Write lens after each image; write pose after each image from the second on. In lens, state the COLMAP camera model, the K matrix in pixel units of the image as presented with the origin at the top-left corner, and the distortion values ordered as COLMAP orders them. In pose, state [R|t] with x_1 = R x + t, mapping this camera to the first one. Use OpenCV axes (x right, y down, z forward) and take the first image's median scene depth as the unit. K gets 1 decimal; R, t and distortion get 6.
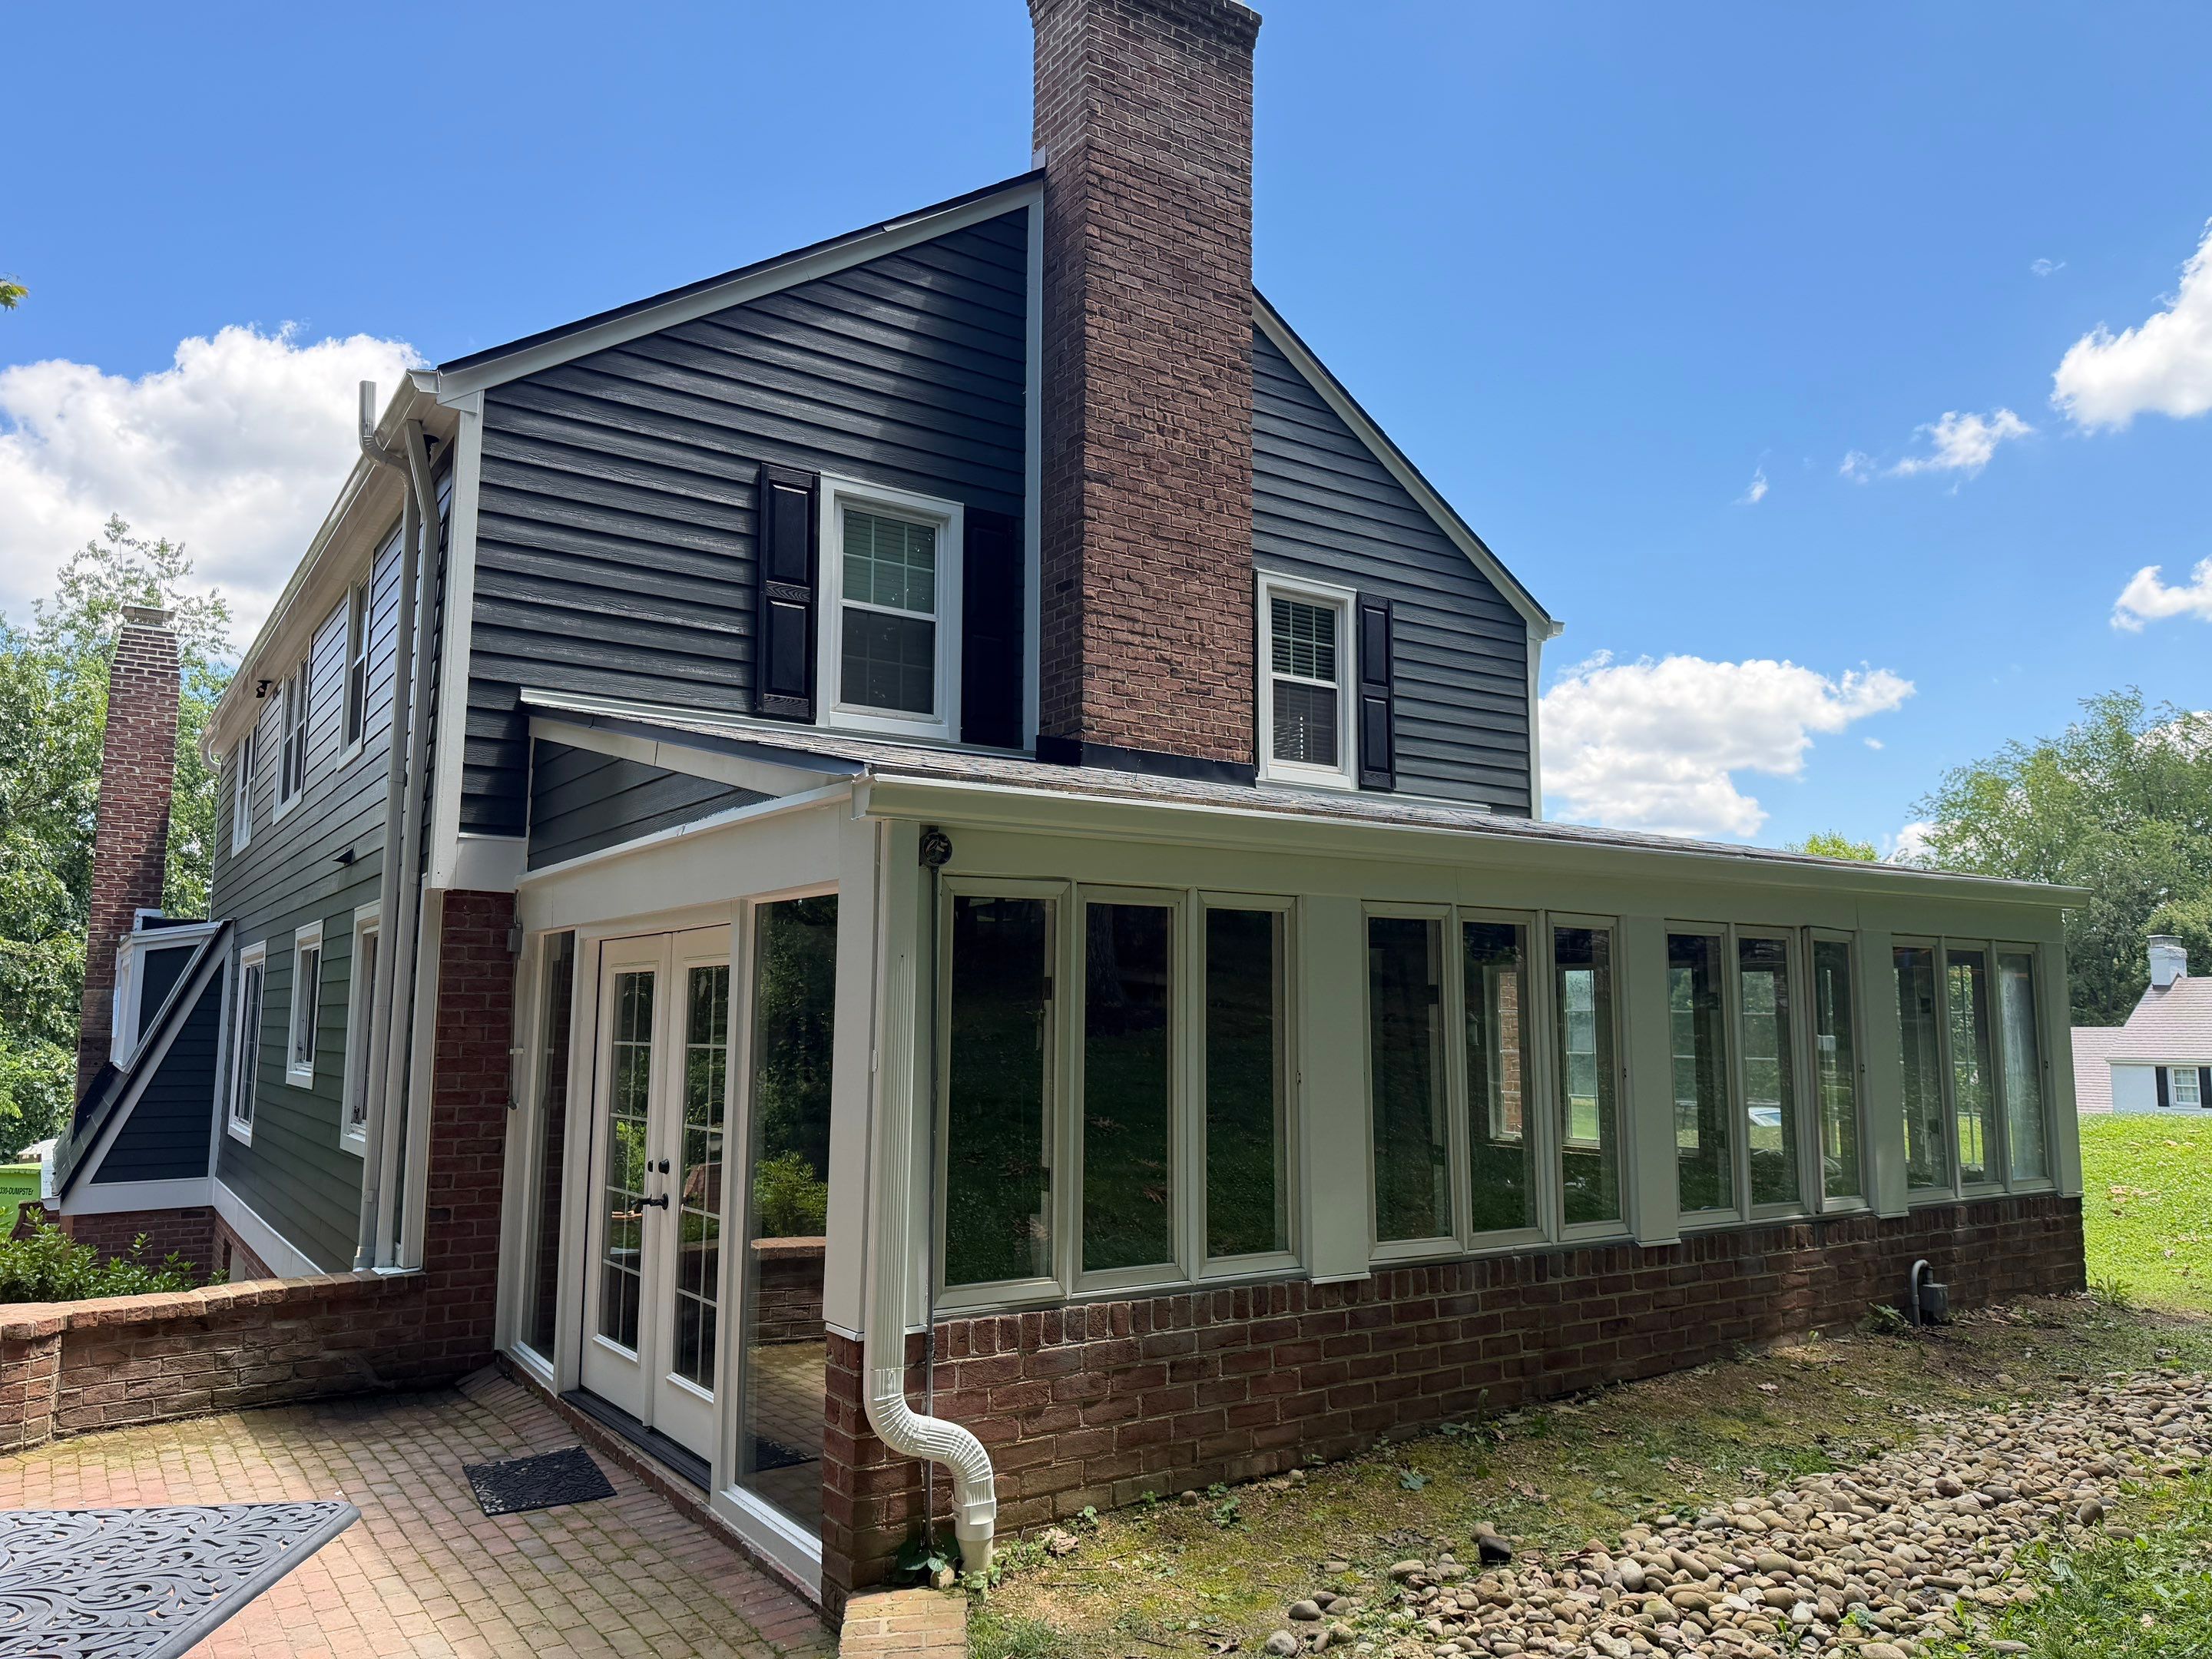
lens RADIAL K [[1546.4, 0, 1106.0], [0, 1546.4, 829.5], [0, 0, 1]] dist [0.075569, -0.108295]
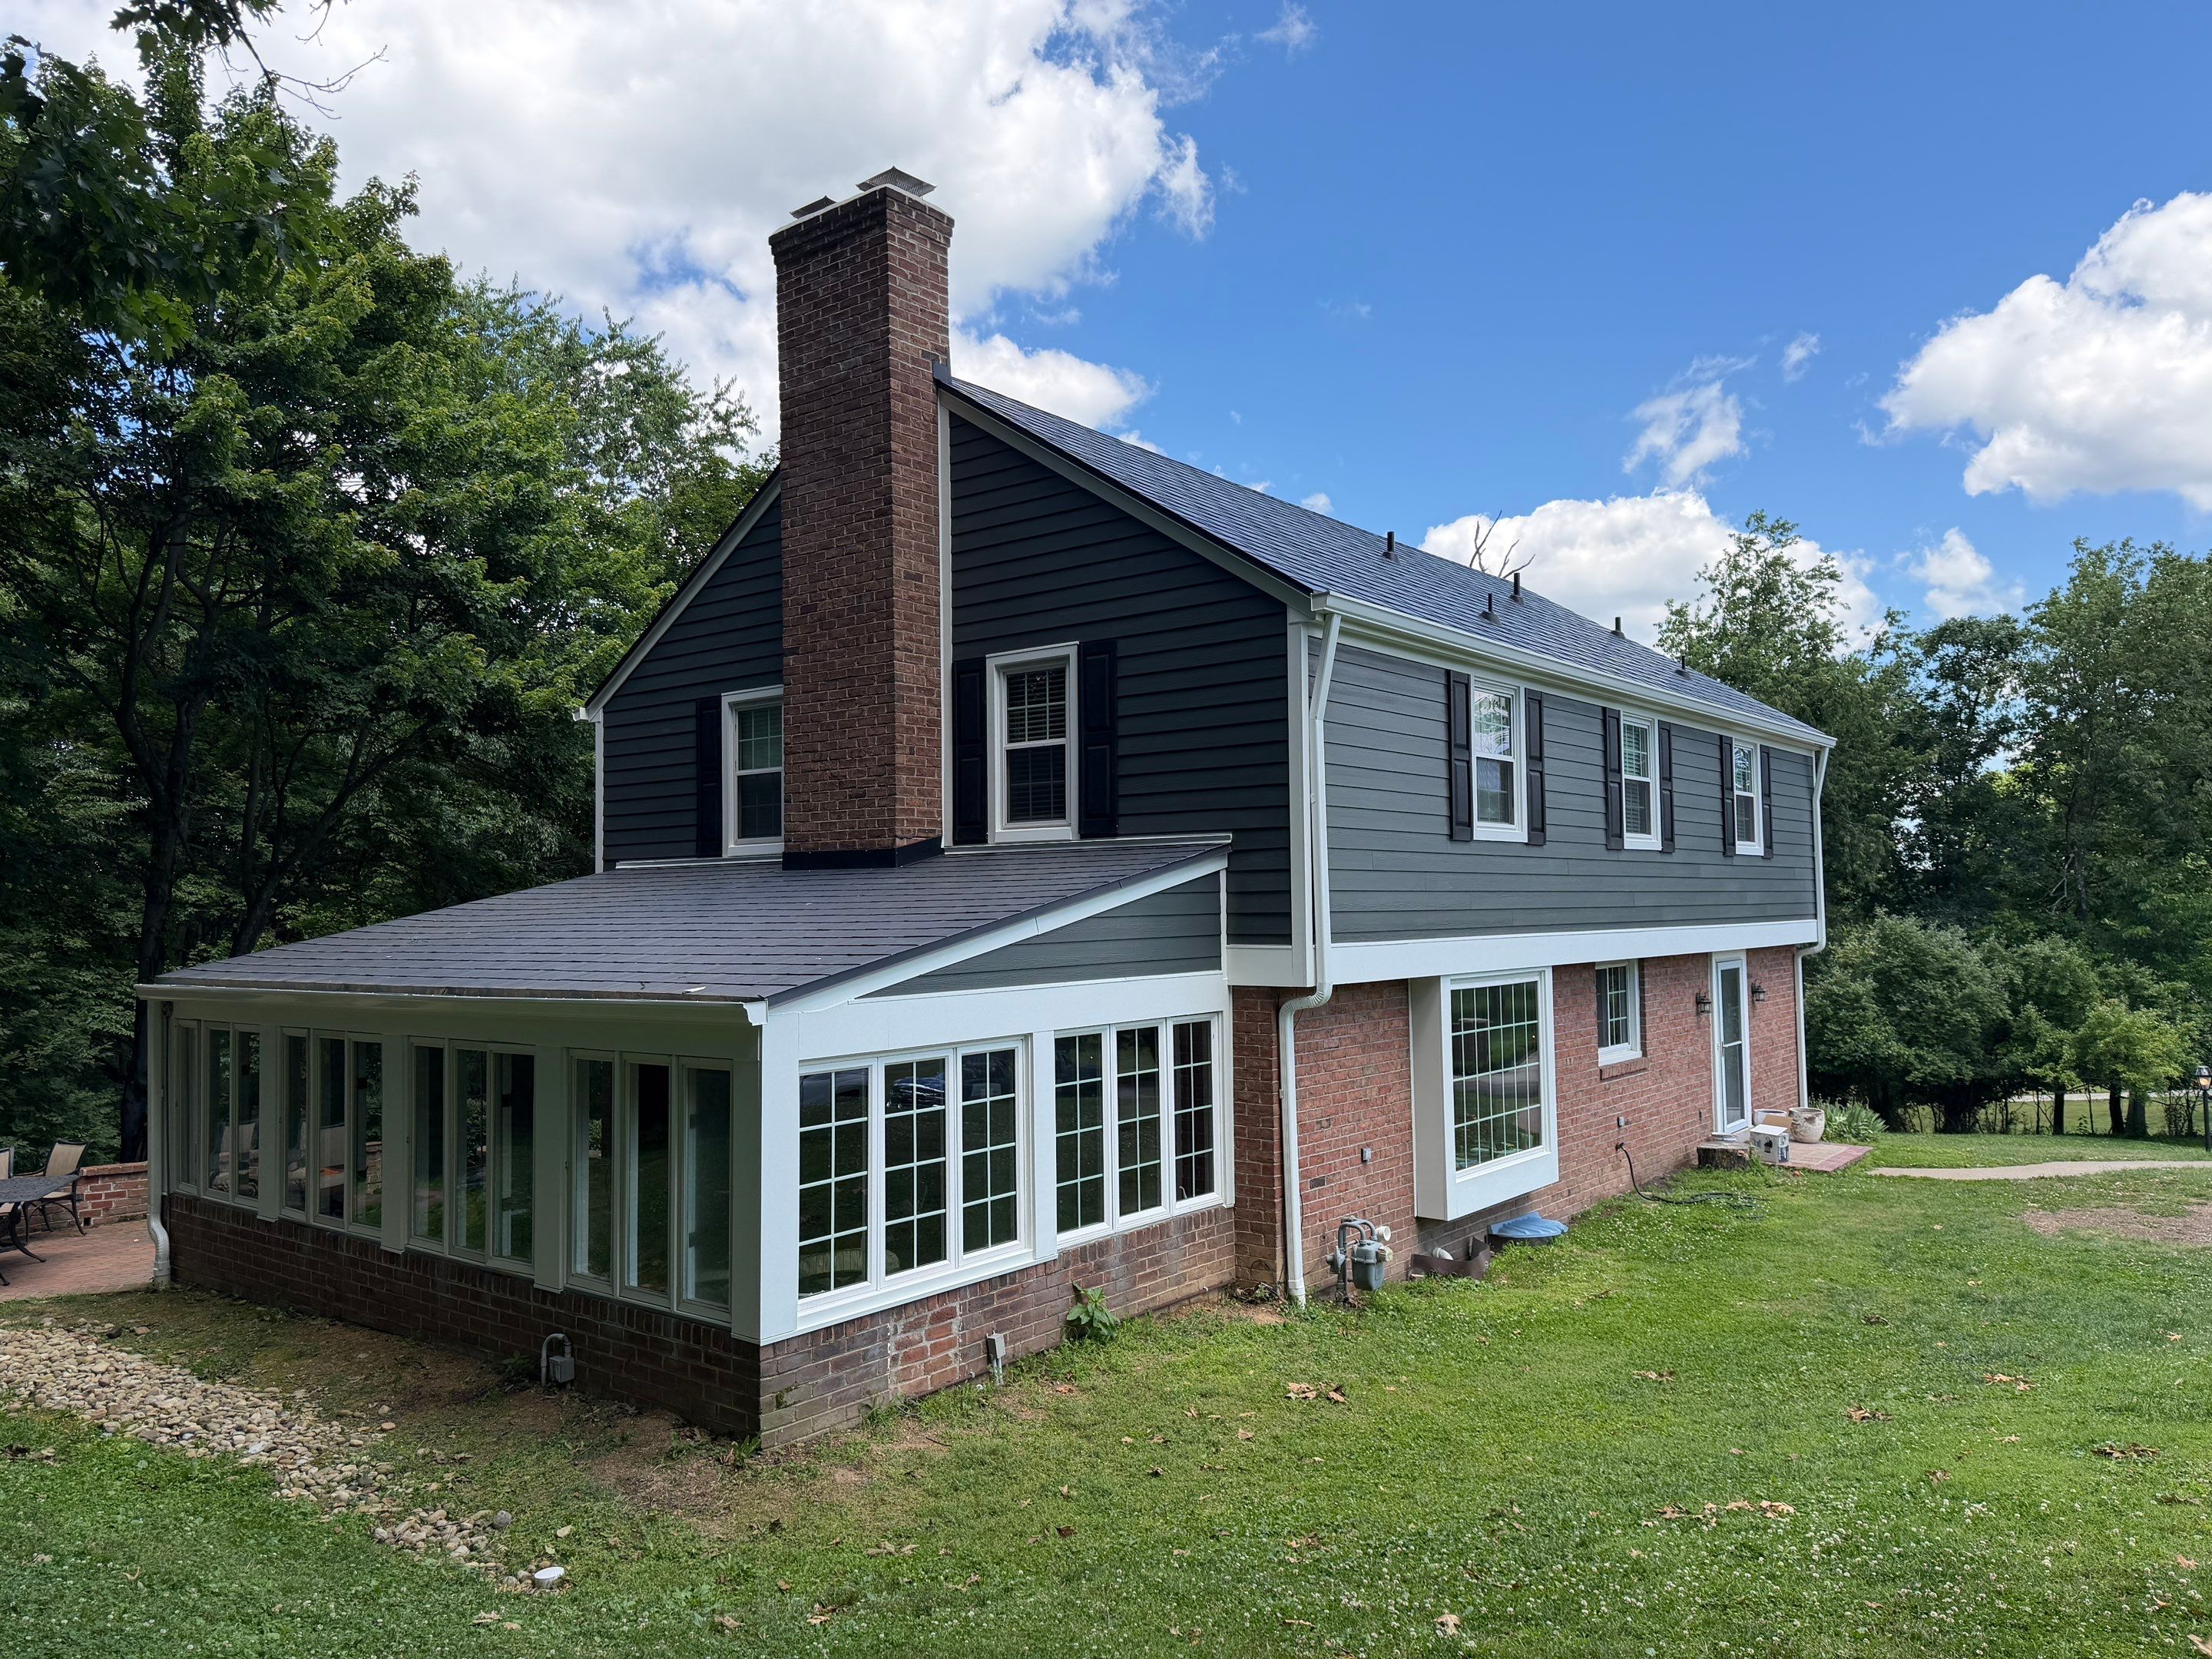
lens RADIAL K [[1539.7, 0, 1115.5], [0, 1539.7, 839.2], [0, 0, 1]] dist [0.139792, -0.245068]
pose [[0.296912, -0.048194, -0.953688, 1.560428], [0.134200, 0.990919, -0.008295, -0.018121], [0.945428, -0.125522, 0.300683, 0.963329]]
